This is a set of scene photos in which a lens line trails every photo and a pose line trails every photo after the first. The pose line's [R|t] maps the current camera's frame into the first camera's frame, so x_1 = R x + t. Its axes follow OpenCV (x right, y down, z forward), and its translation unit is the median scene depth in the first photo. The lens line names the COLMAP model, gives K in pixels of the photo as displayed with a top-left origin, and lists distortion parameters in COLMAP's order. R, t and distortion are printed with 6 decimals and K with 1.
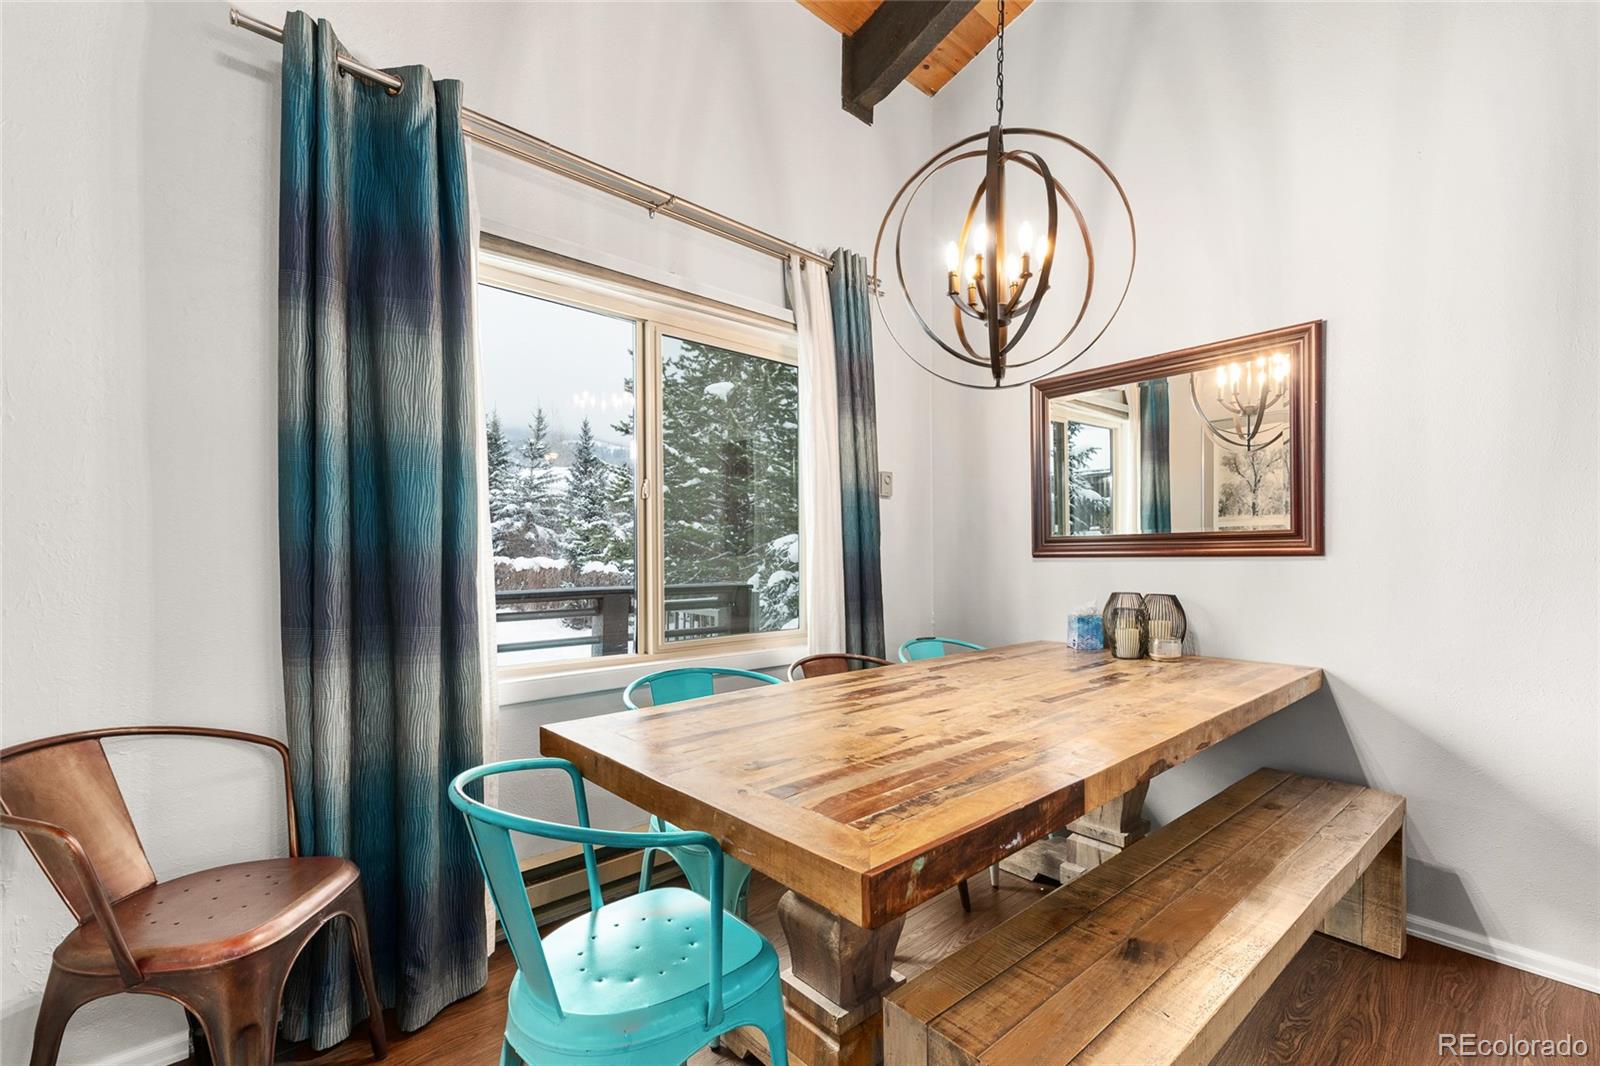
lens RADIAL K [[689.8, 0, 799.8], [0, 689.8, 554.3], [0, 0, 1]] dist [-0.000814, -0.000228]
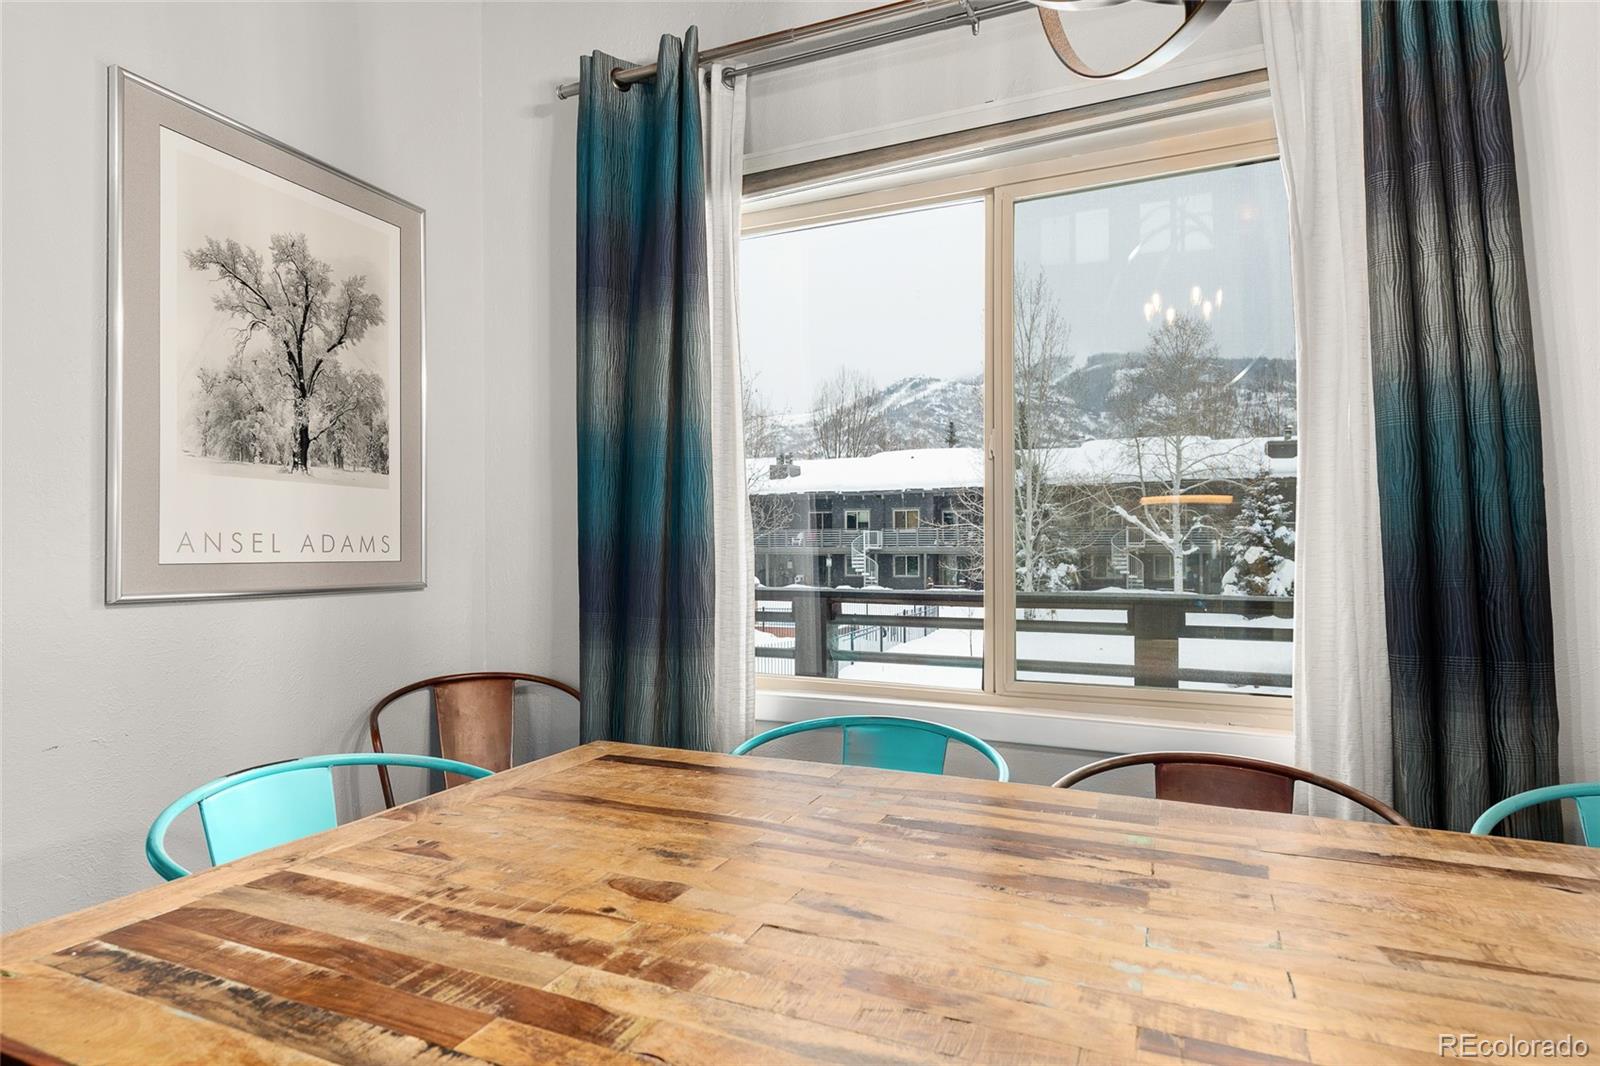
lens RADIAL K [[838.4, 0, 800.0], [0, 838.4, 533.0], [0, 0, 1]] dist [0.003520, 0.000320]
pose [[0.422714, -0.013386, -0.906164, 0.791578], [-0.000104, 0.999890, -0.014819, 0.007778], [0.906263, 0.006358, 0.422666, 0.917986]]
